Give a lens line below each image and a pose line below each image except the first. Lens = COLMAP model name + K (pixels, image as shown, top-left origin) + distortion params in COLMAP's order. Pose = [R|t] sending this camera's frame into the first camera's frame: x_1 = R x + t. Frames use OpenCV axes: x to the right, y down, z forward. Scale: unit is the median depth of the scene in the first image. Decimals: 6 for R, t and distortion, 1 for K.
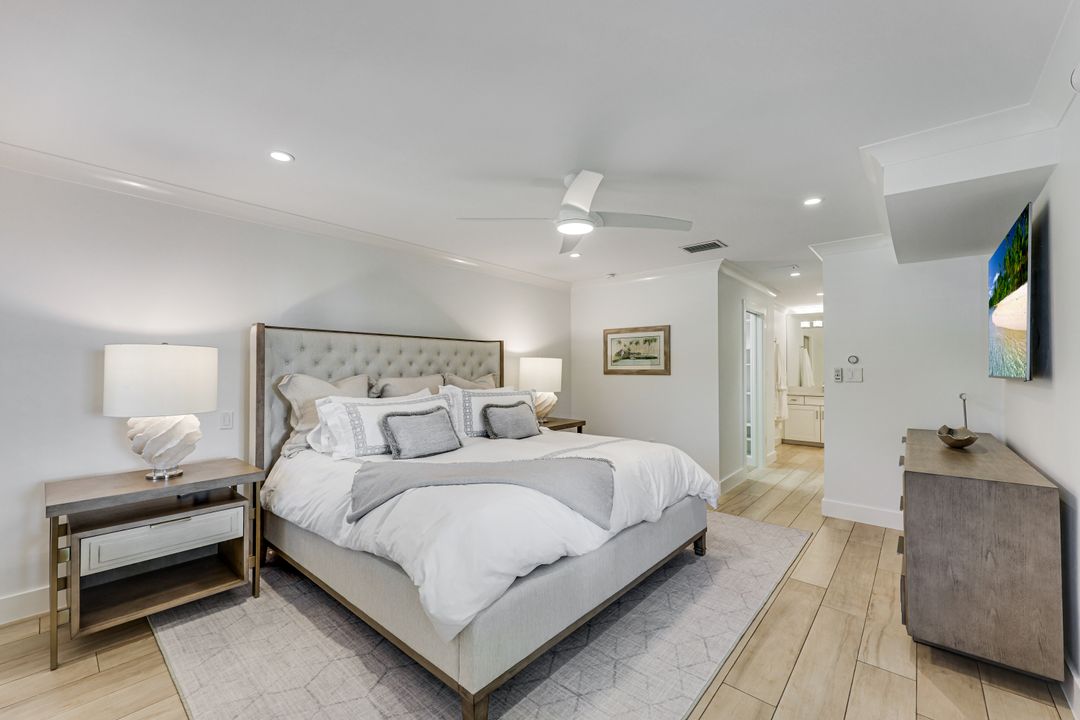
lens RADIAL K [[440.4, 0, 531.5], [0, 440.4, 361.3], [0, 0, 1]] dist [0.000860, 0.000024]
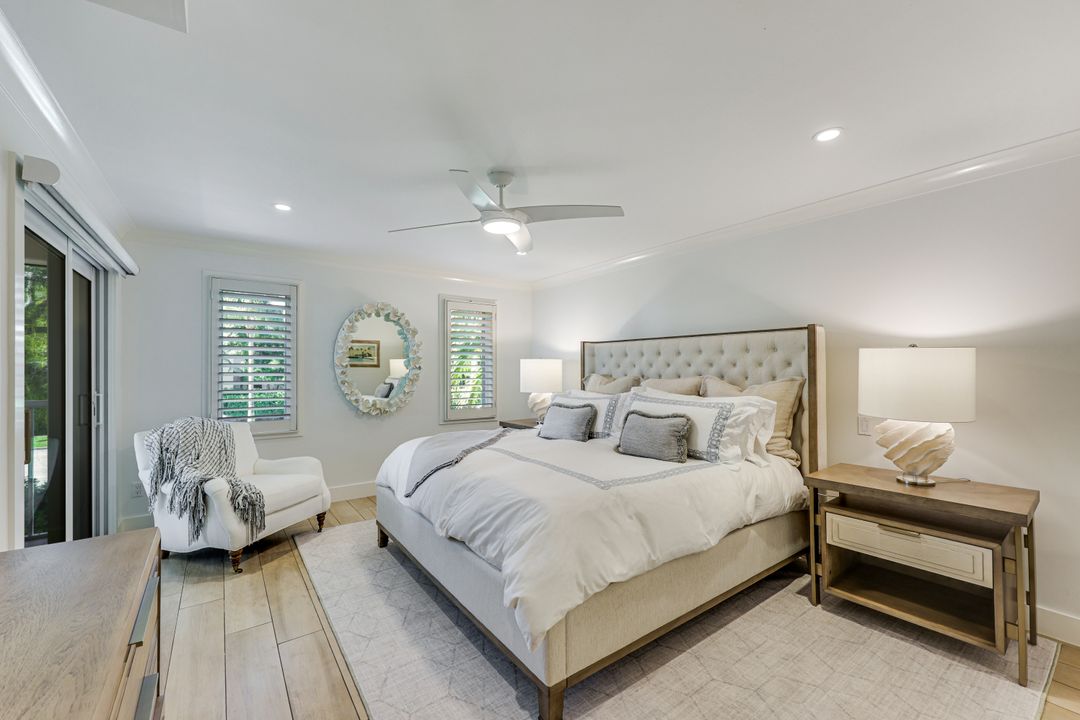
lens RADIAL K [[430.0, 0, 512.9], [0, 430.0, 372.4], [0, 0, 1]] dist [0.048378, -0.000021]
pose [[-0.235996, 0.007794, -0.971723, 0.733068], [0.010322, 0.999932, 0.005513, 0.013101], [0.971699, -0.008729, -0.236061, 0.891182]]
